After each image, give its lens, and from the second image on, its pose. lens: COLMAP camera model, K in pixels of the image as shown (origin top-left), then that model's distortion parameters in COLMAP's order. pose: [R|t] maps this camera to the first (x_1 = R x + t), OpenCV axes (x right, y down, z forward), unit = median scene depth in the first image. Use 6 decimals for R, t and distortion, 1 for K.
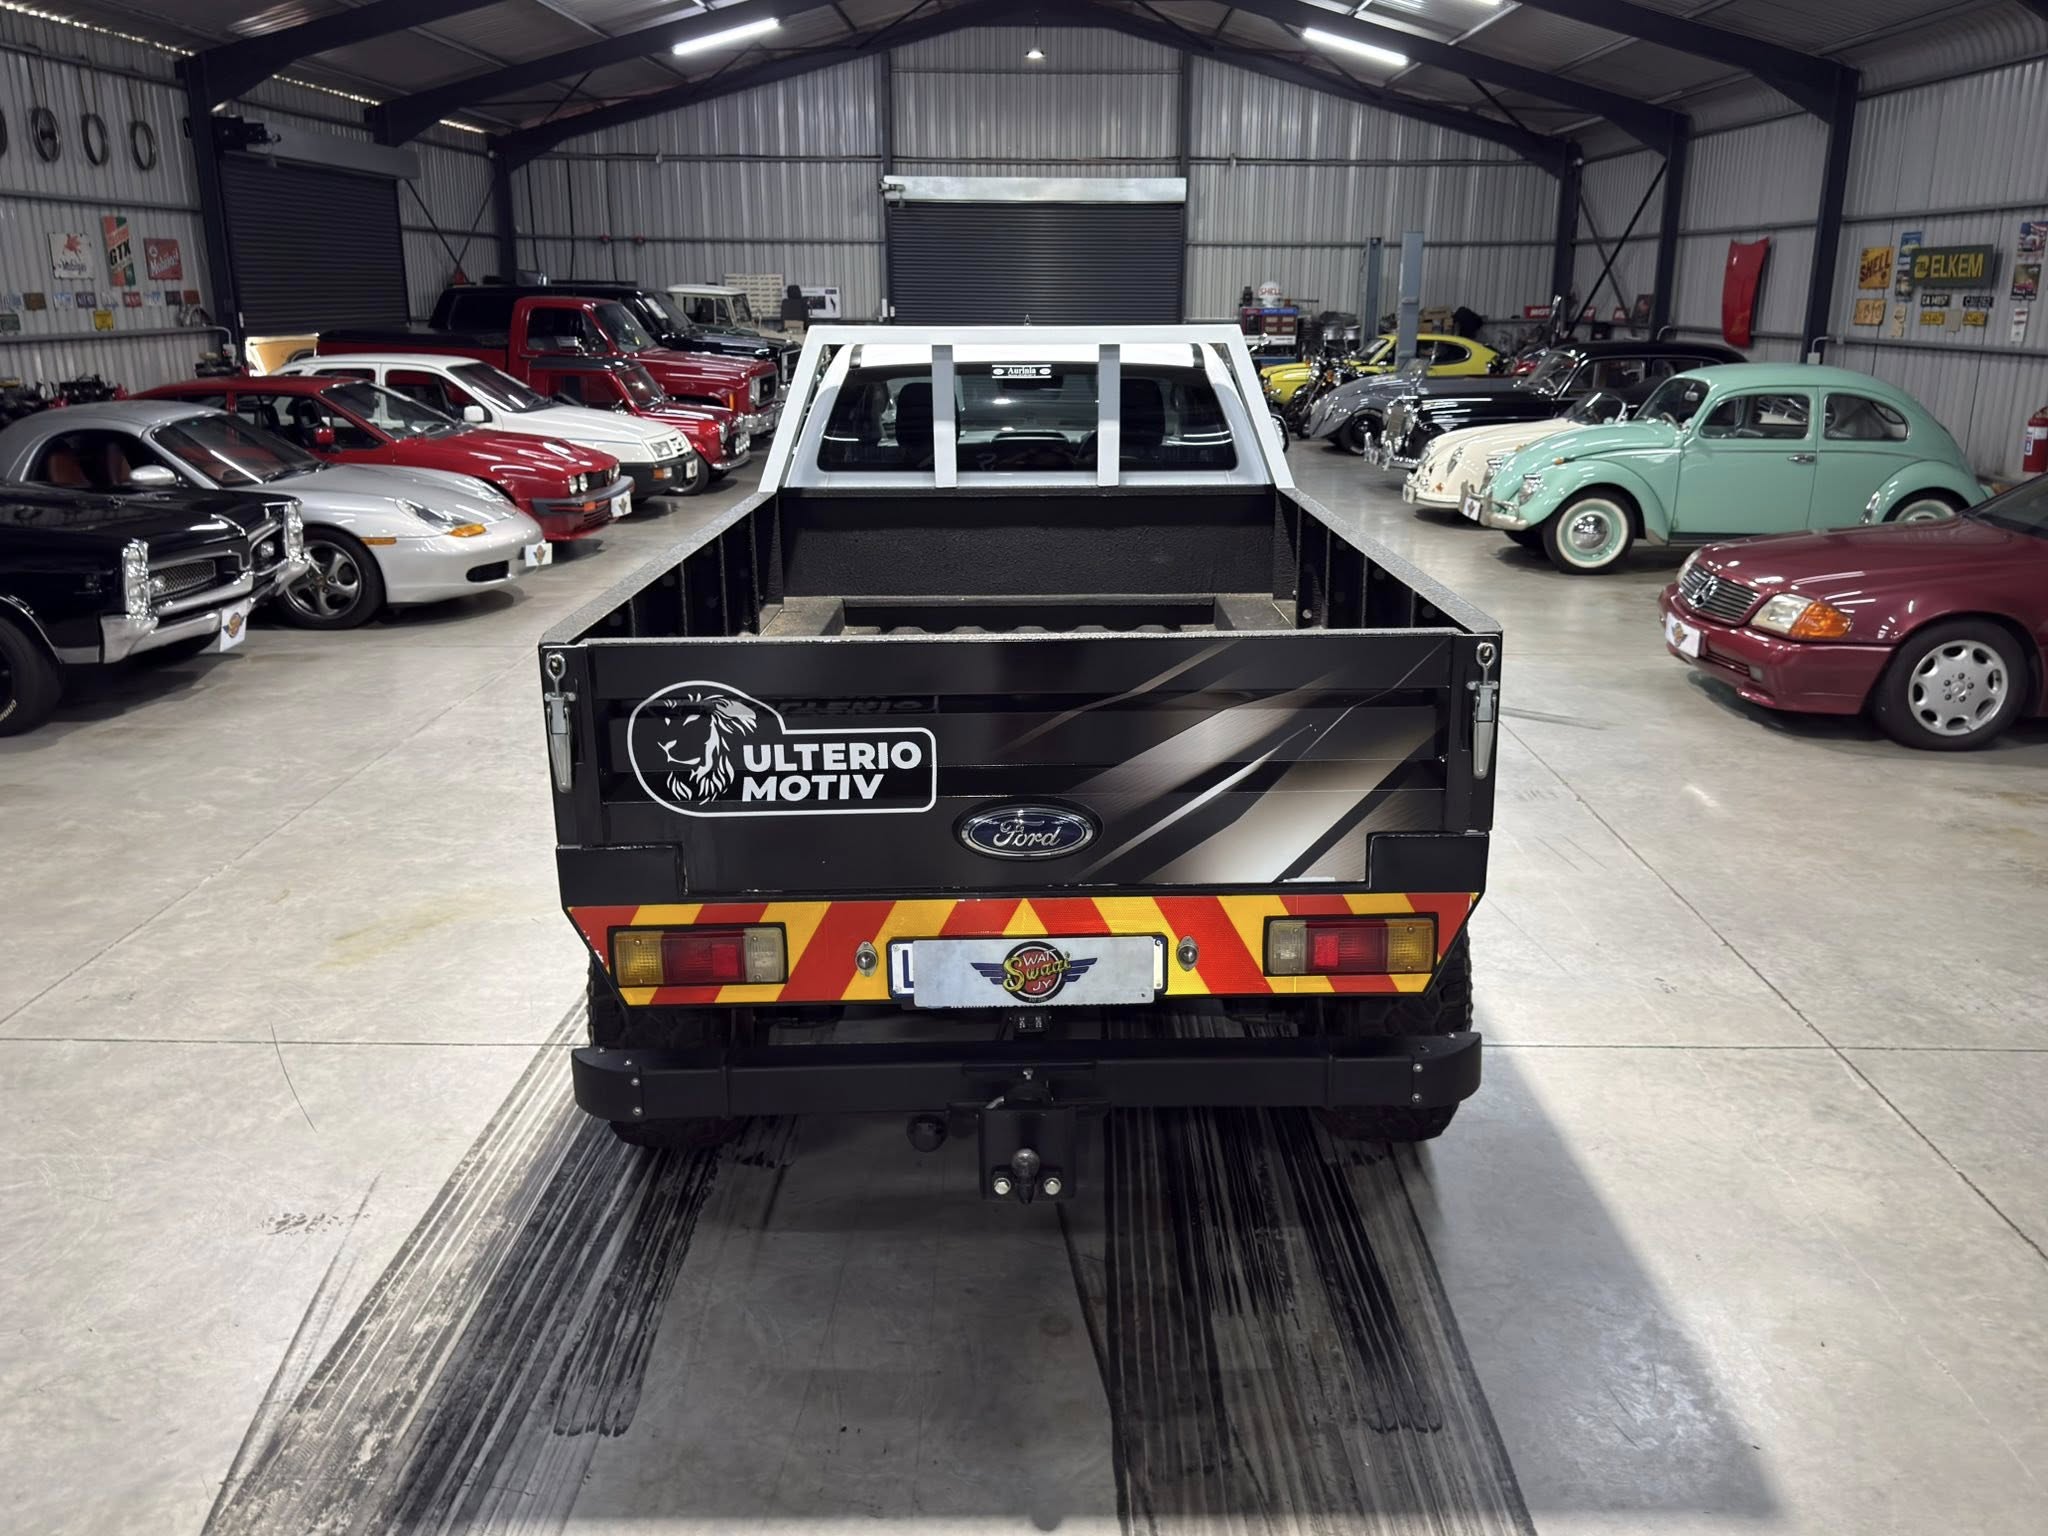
lens RADIAL K [[1620.4, 0, 1075.6], [0, 1620.4, 769.8], [0, 0, 1]] dist [0.049037, -0.093104]
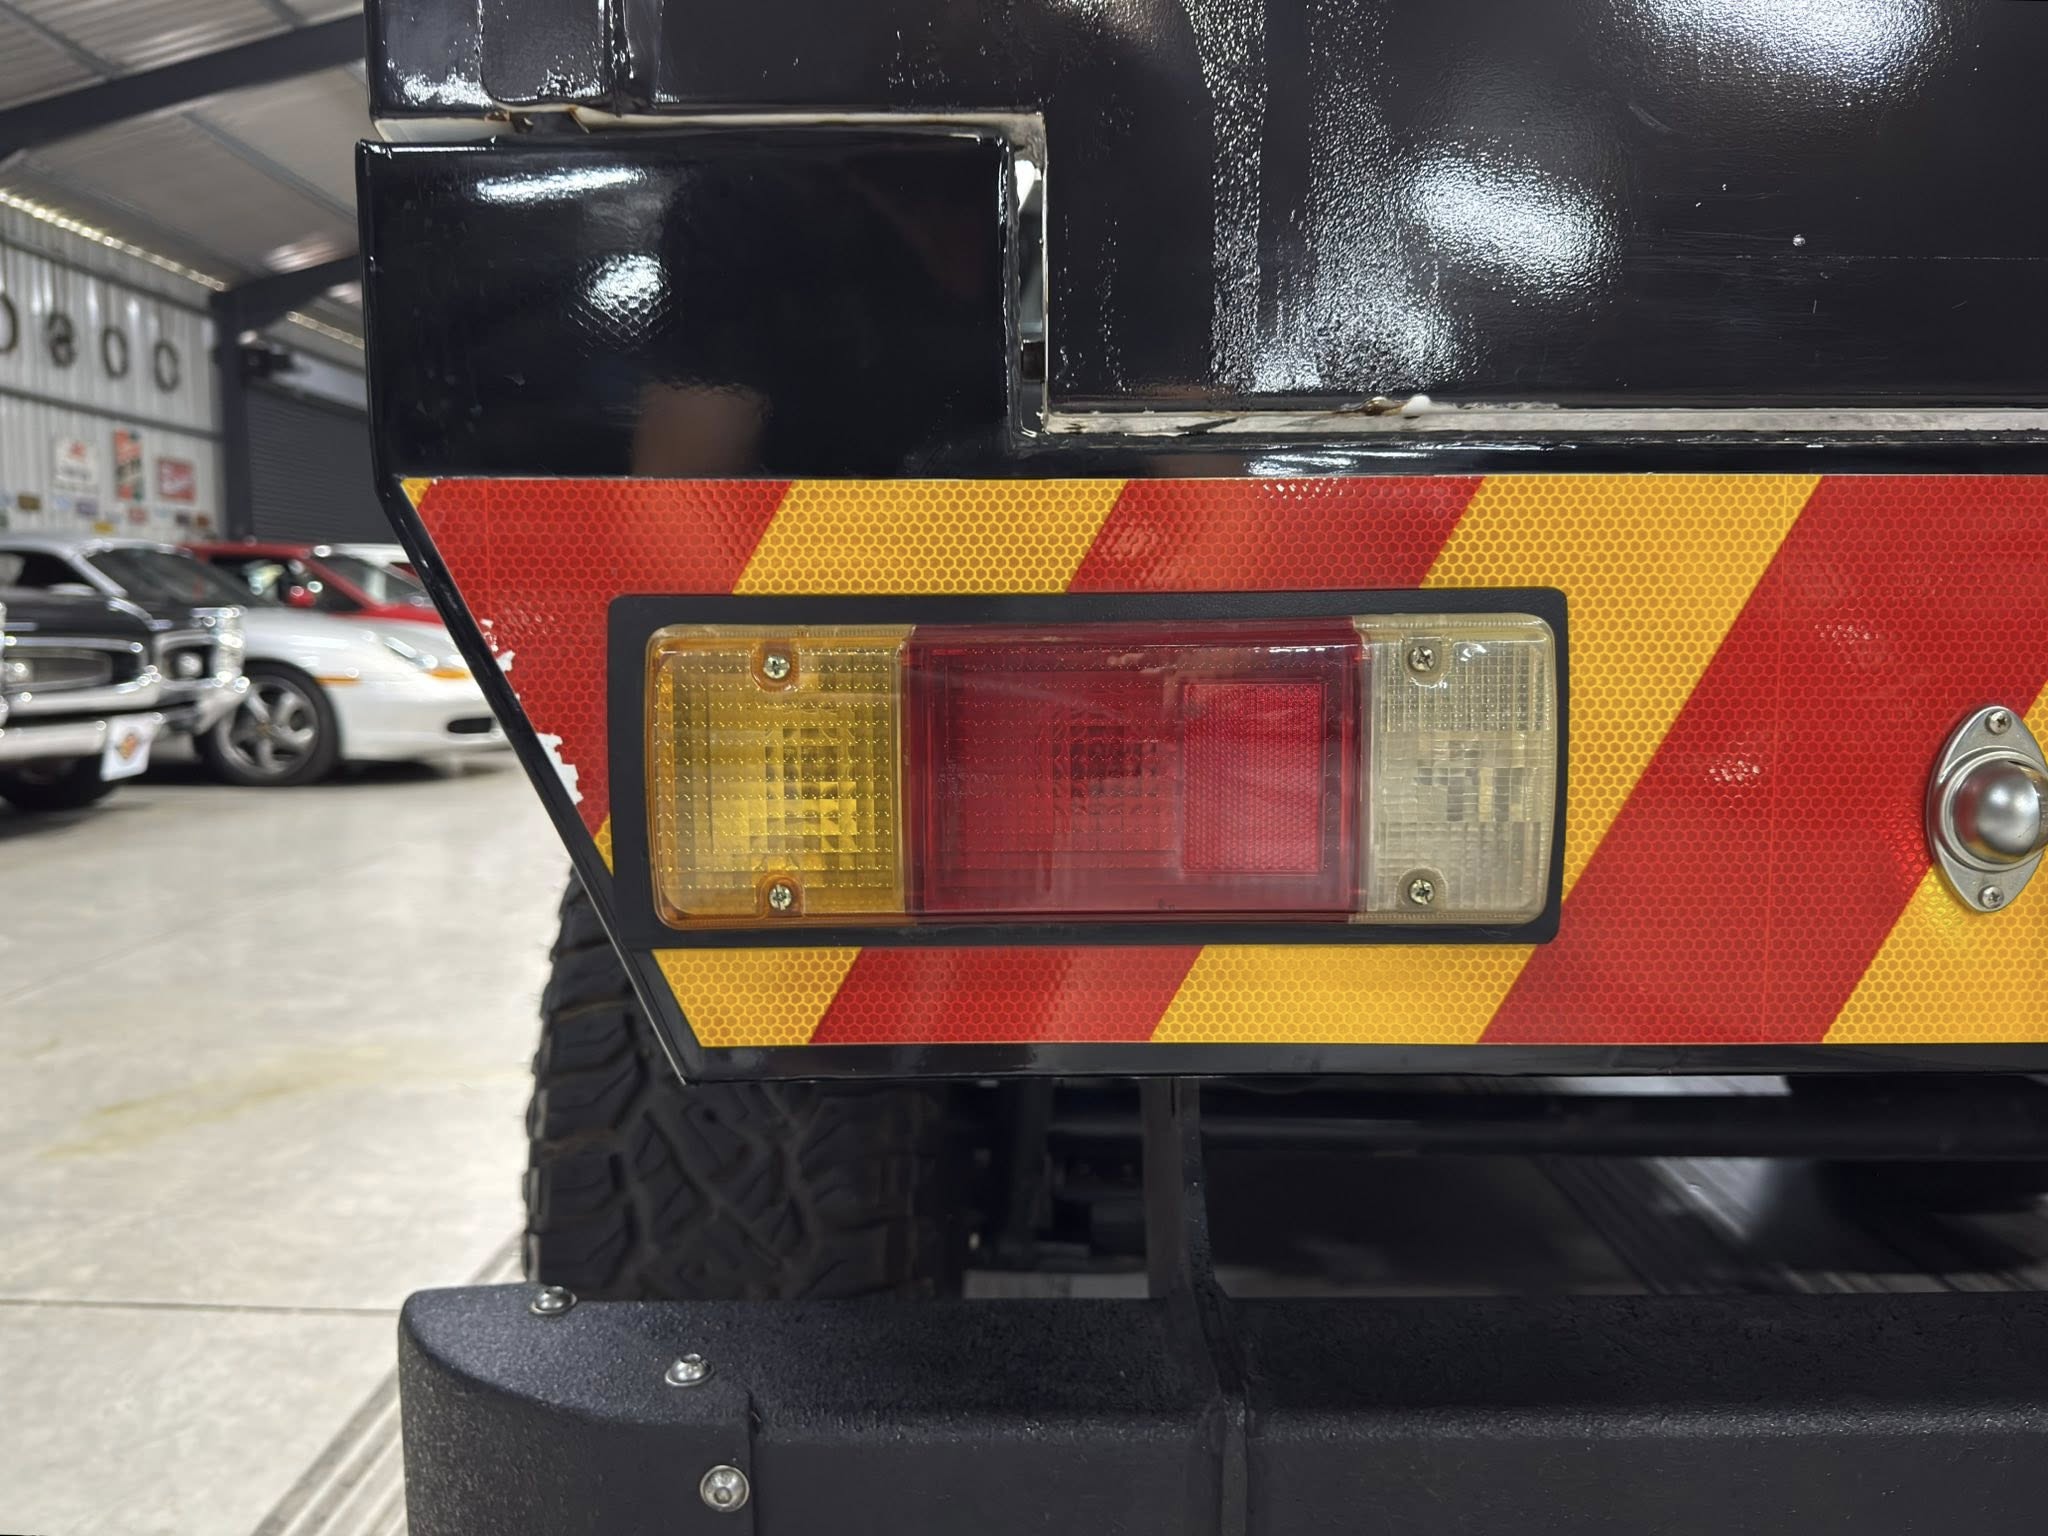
lens RADIAL K [[1502.4, 0, 1027.8], [0, 1502.4, 771.3], [0, 0, 1]] dist [0.064567, -0.122997]
pose [[0.999957, 0.004233, -0.008226, -0.045585], [-0.005708, 0.982057, -0.188498, 0.028168], [0.007280, 0.188537, 0.982039, 0.158899]]
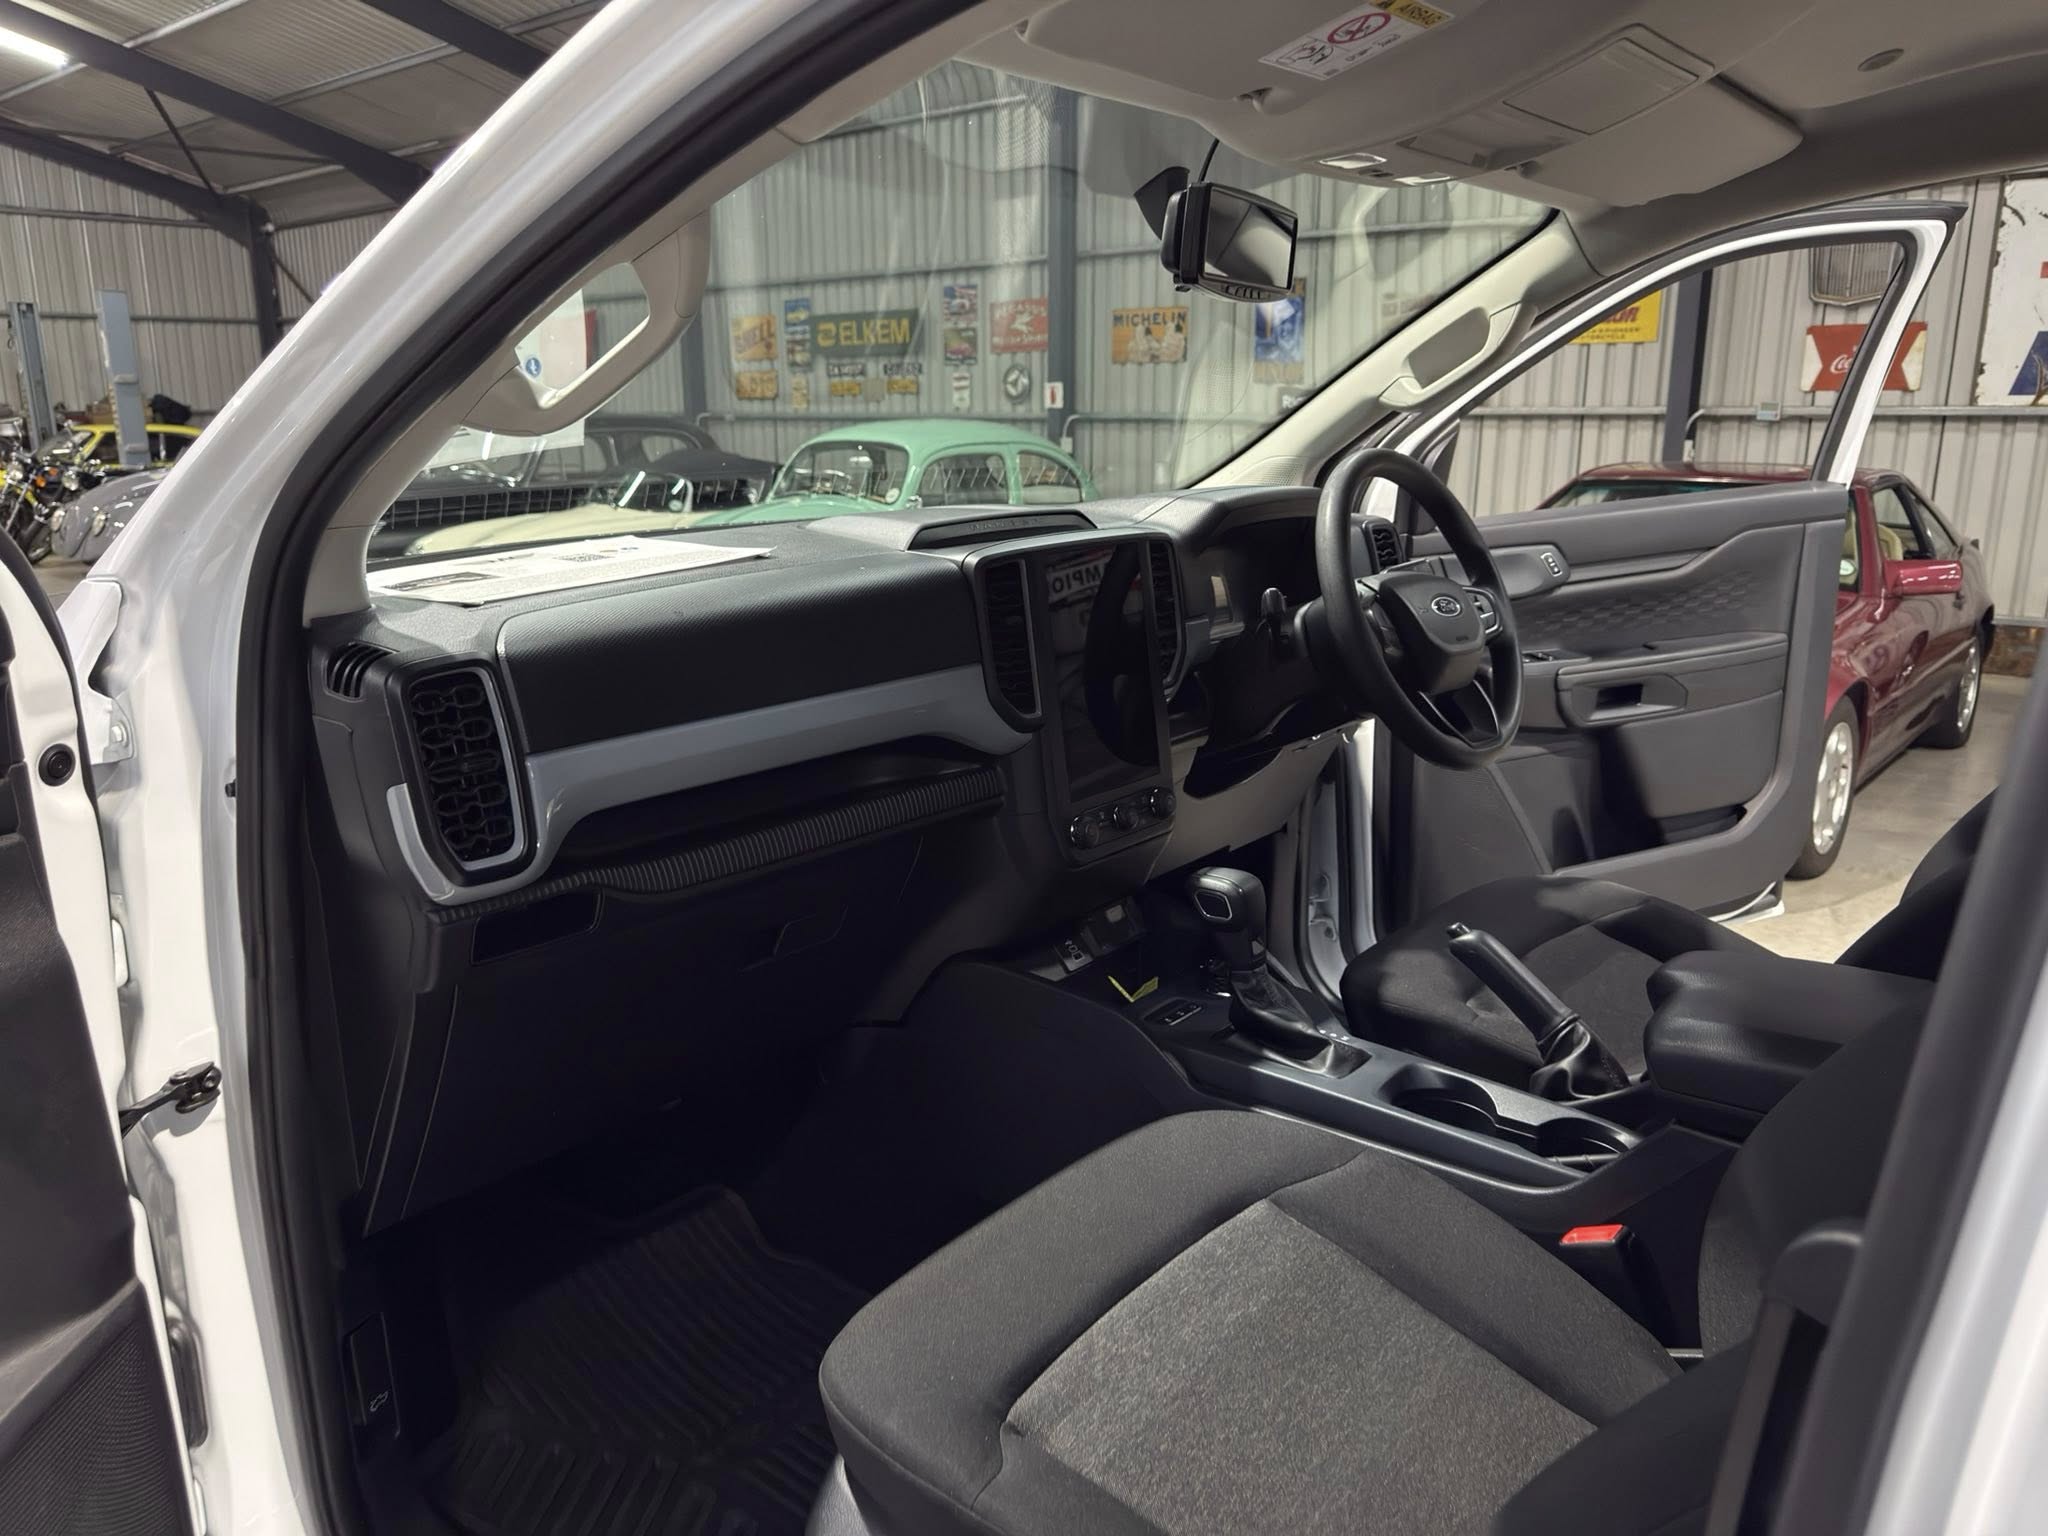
lens RADIAL K [[1446.7, 0, 1018.8], [0, 1446.7, 778.7], [0, 0, 1]] dist [0.028871, -0.036364]
pose [[0.651711, -0.189019, 0.734537, -0.083491], [0.217085, 0.974420, 0.058141, -0.080365], [-0.726737, 0.121566, 0.676073, 0.377164]]
